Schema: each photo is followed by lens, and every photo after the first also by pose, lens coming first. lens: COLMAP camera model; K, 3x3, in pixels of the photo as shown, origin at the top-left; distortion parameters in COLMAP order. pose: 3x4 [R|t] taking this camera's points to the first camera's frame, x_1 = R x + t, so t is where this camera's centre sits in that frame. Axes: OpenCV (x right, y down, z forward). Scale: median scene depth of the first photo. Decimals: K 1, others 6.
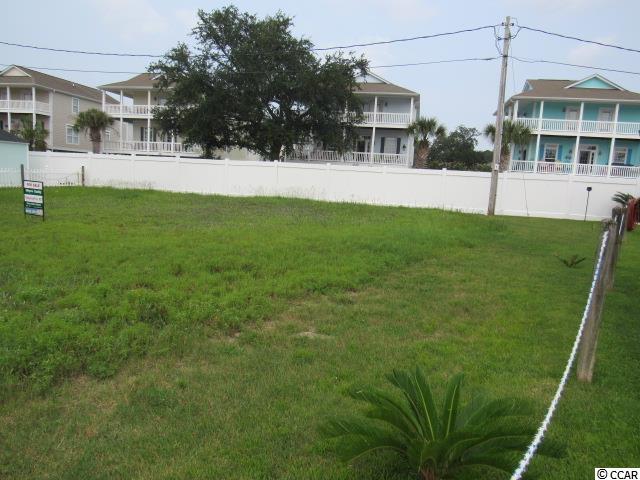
lens RADIAL K [[456.5, 0, 319.4], [0, 456.5, 242.8], [0, 0, 1]] dist [-0.030481, 0.008925]
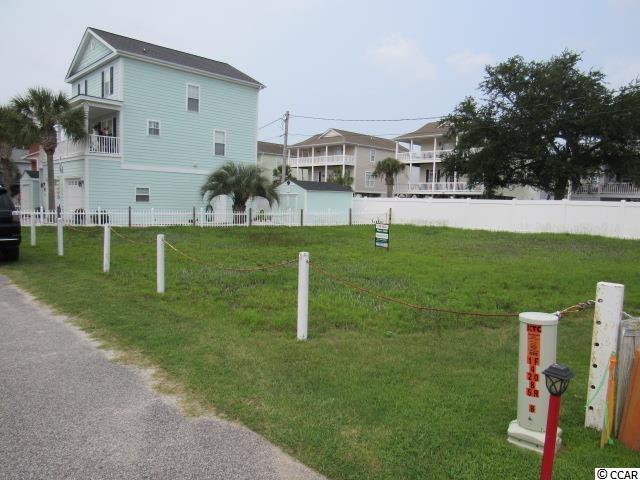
lens RADIAL K [[456.5, 0, 321.5], [0, 456.5, 236.7], [0, 0, 1]] dist [-0.030481, 0.008925]
pose [[0.842026, 0.007674, -0.539382, -0.002298], [-0.054033, 0.996070, -0.070180, 0.008738], [0.536724, 0.088238, 0.839131, -0.153788]]
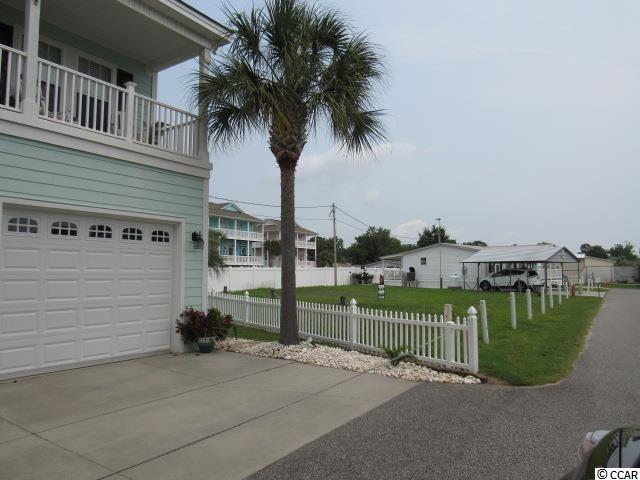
lens RADIAL K [[456.5, 0, 315.3], [0, 456.5, 237.7], [0, 0, 1]] dist [-0.030481, 0.008925]
pose [[0.368978, 0.008531, 0.929399, -1.382628], [0.153643, 0.985641, -0.070044, -0.121590], [-0.916651, 0.168641, 0.362369, 0.179528]]
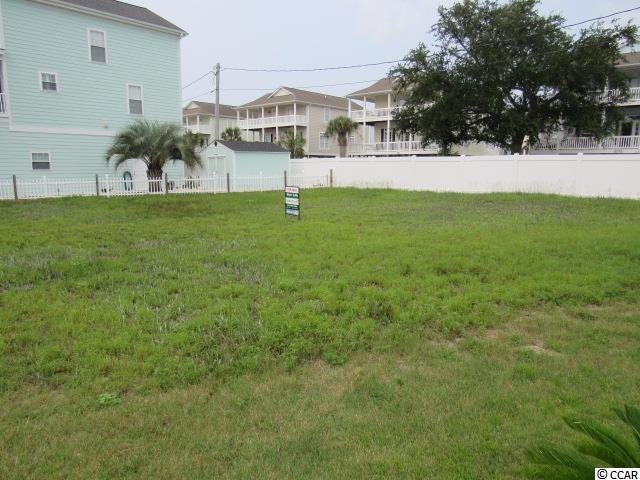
lens RADIAL K [[456.5, 0, 319.6], [0, 456.5, 239.9], [0, 0, 1]] dist [-0.030481, 0.008925]
pose [[0.874181, 0.022437, -0.485082, 0.006216], [-0.020399, 0.999747, 0.009479, -0.004032], [0.485172, 0.001609, 0.874417, -0.005822]]
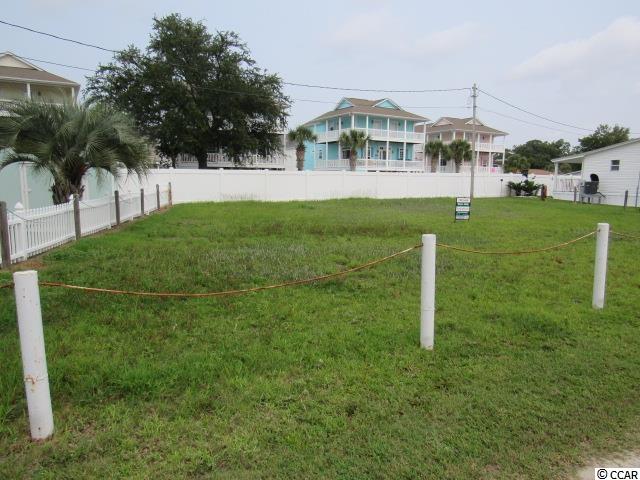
lens RADIAL K [[456.5, 0, 320.9], [0, 456.5, 237.7], [0, 0, 1]] dist [-0.030481, 0.008925]
pose [[0.743695, -0.137540, 0.654217, -0.928923], [0.127627, 0.989818, 0.063013, -0.073260], [-0.656223, 0.036633, 0.753677, 0.066276]]
